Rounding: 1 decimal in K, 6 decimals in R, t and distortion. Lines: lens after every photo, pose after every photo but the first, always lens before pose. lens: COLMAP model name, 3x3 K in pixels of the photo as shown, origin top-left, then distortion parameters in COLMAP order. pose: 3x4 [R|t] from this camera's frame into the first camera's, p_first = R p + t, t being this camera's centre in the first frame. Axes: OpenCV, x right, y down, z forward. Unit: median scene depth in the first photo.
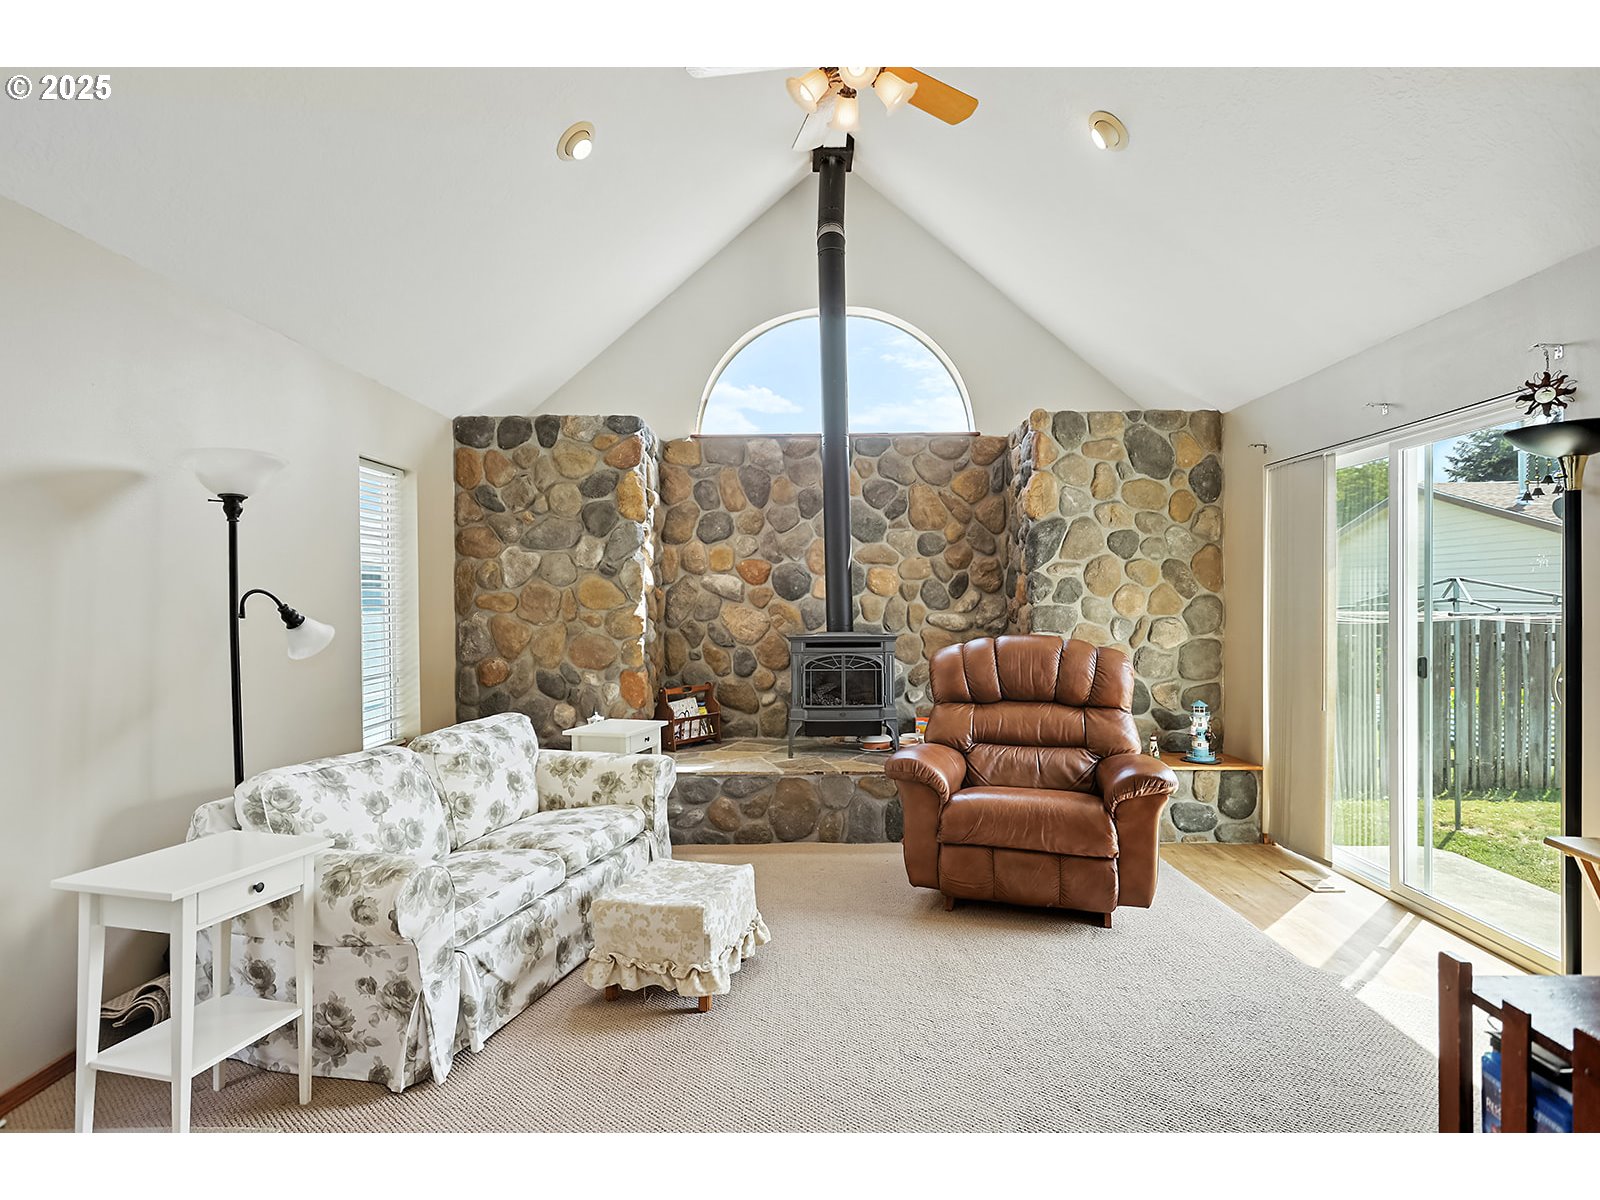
lens RADIAL K [[795.0, 0, 810.6], [0, 795.0, 588.9], [0, 0, 1]] dist [-0.002852, 0.001703]
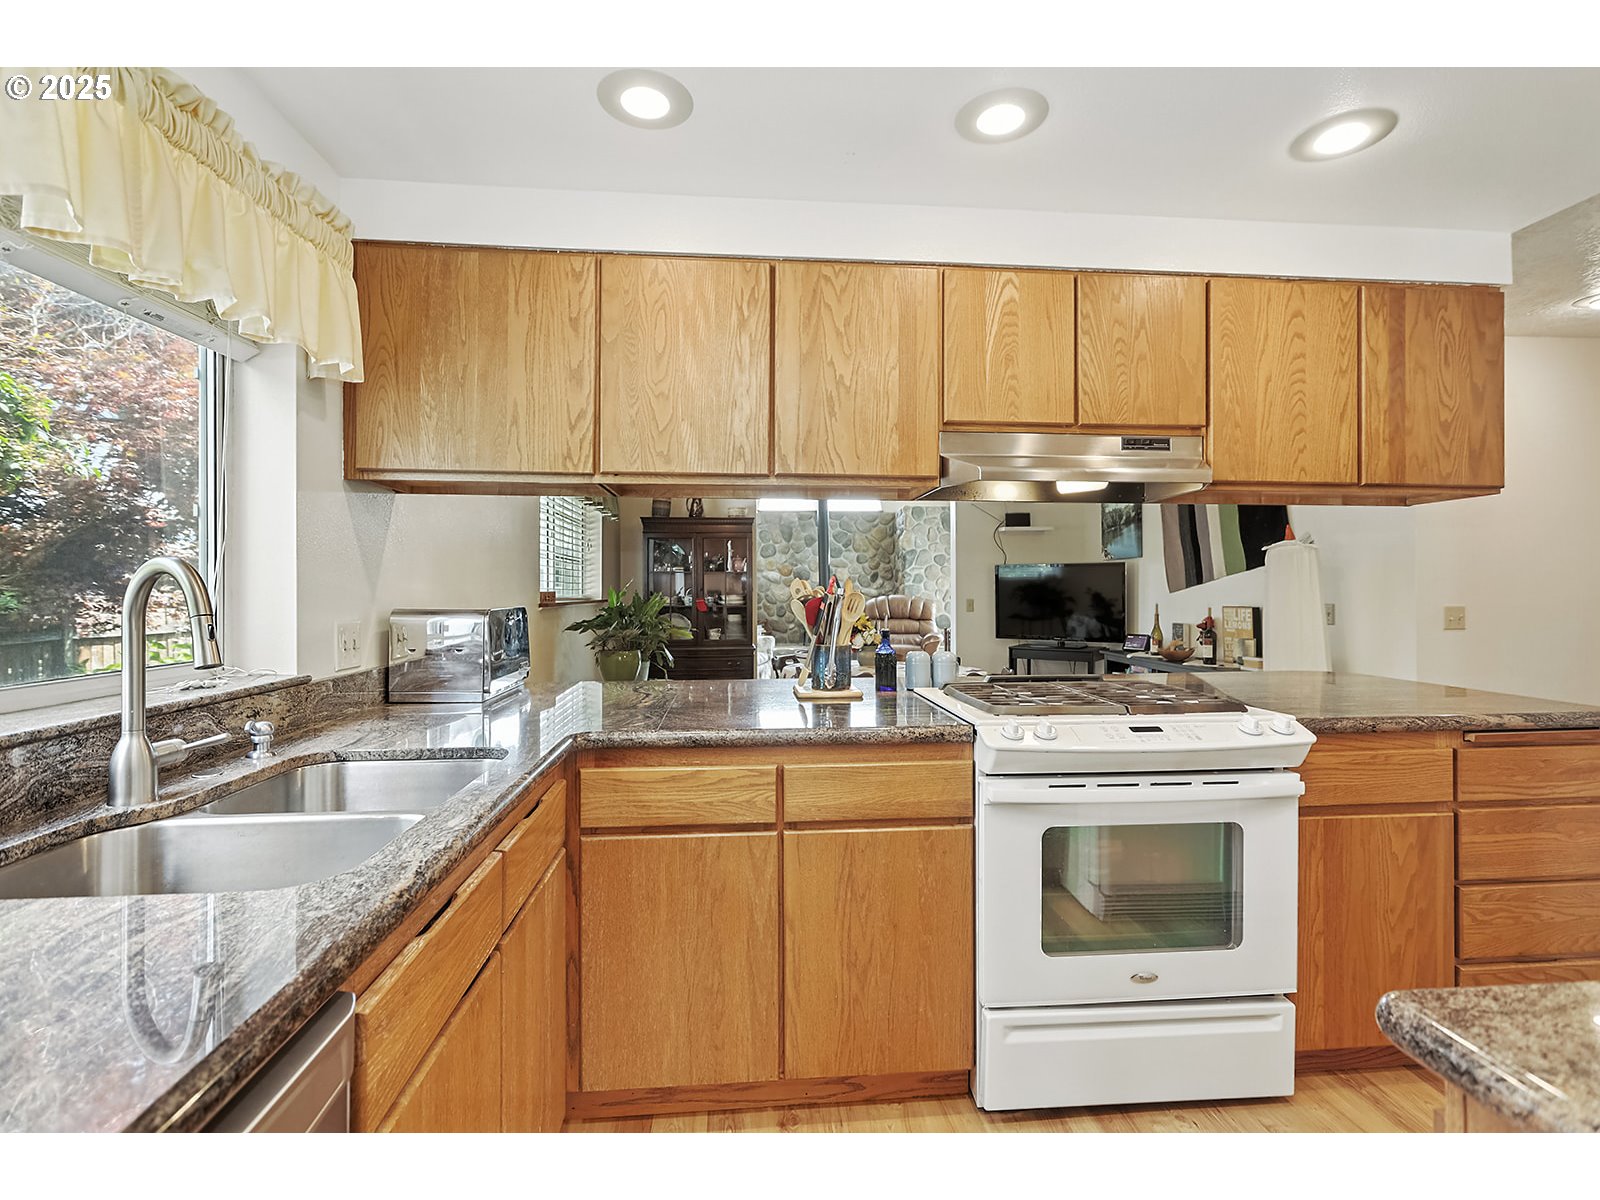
lens RADIAL K [[795.0, 0, 810.6], [0, 795.0, 588.9], [0, 0, 1]] dist [-0.002852, 0.001703]
pose [[0.994051, 0.001068, 0.108914, -0.251908], [-0.001489, 0.999992, 0.003786, 0.022582], [-0.108909, -0.003926, 0.994044, -1.291373]]
